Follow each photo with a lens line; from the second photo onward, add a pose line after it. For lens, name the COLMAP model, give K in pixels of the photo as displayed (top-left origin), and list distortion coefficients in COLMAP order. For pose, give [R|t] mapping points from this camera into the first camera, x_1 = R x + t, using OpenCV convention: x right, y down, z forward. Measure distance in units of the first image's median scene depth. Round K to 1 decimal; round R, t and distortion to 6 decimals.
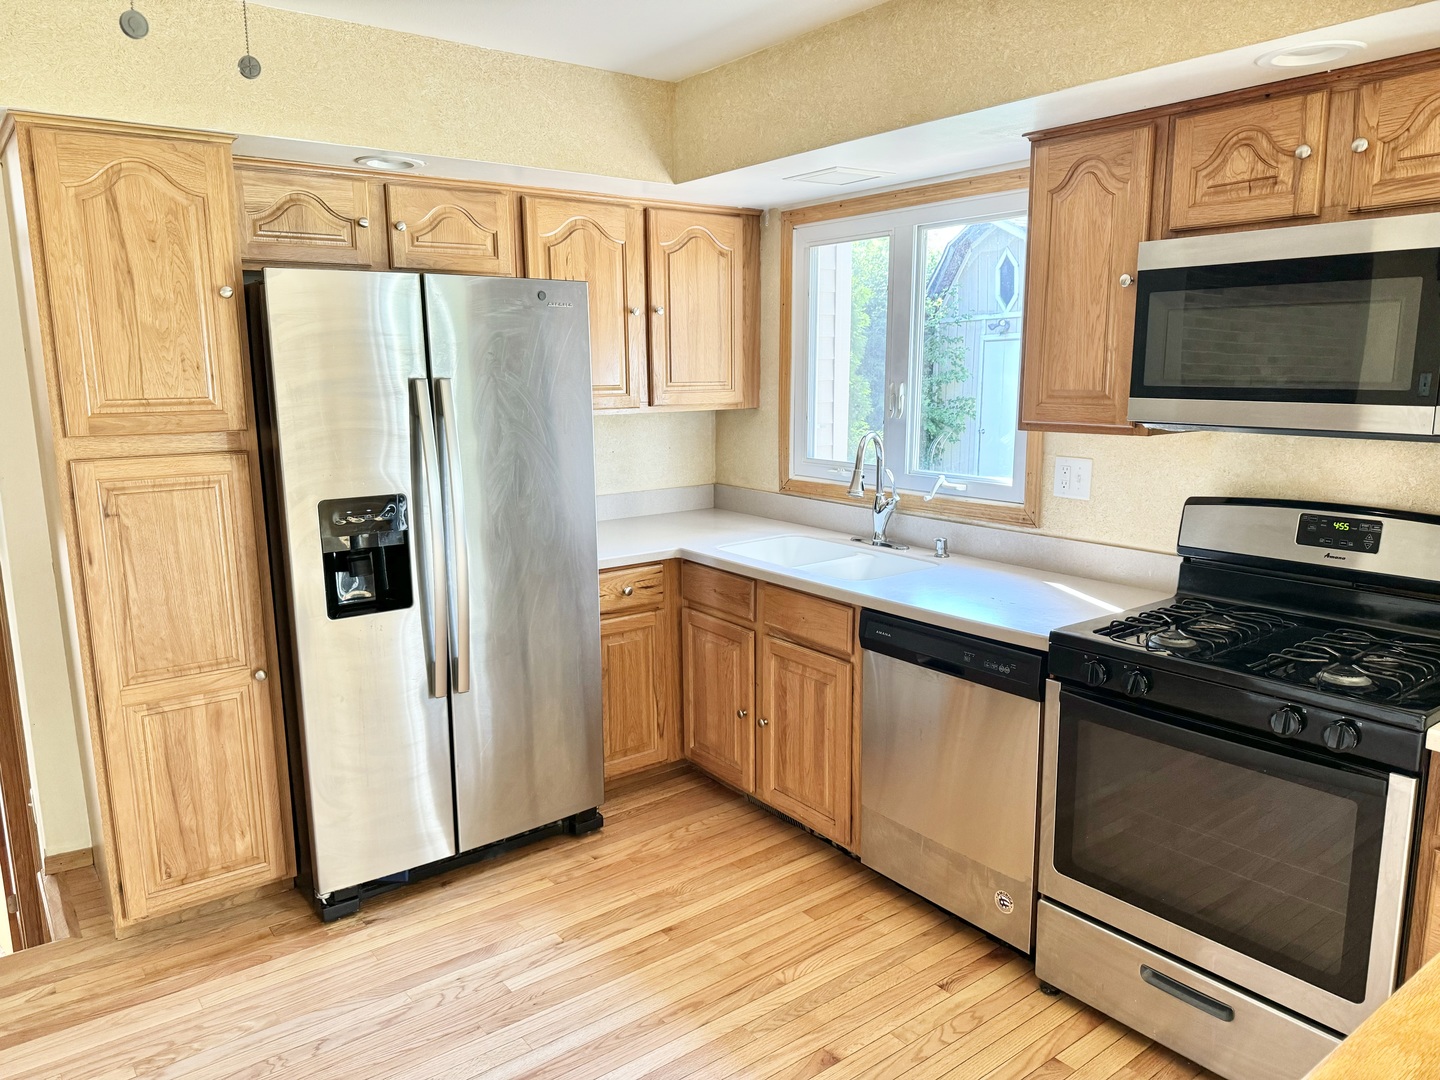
lens RADIAL K [[1008.7, 0, 720.0], [0, 1008.7, 540.0], [0, 0, 1]] dist [0.024138, -0.038721]
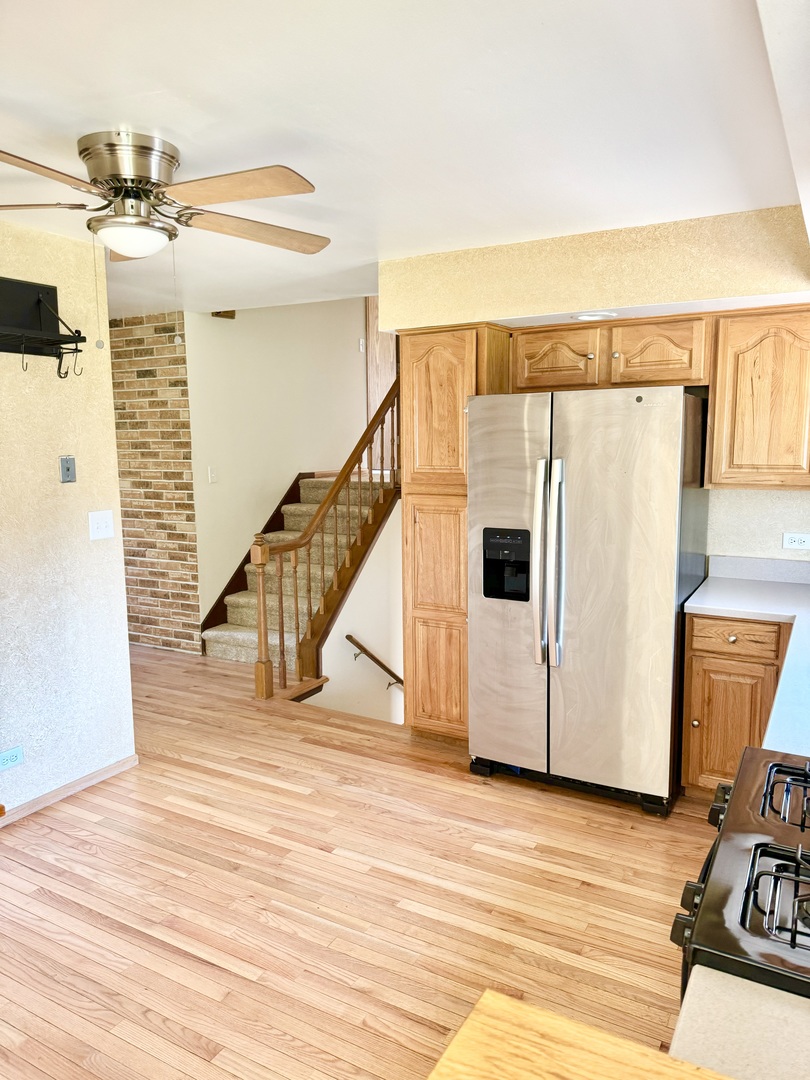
lens RADIAL K [[760.6, 0, 405.0], [0, 760.6, 540.0], [0, 0, 1]] dist [0.106478, -0.163209]
pose [[0.387756, 0.130322, -0.912503, 0.712359], [-0.155500, 0.985015, 0.074600, -0.090105], [0.908551, 0.112967, 0.402210, 0.337300]]
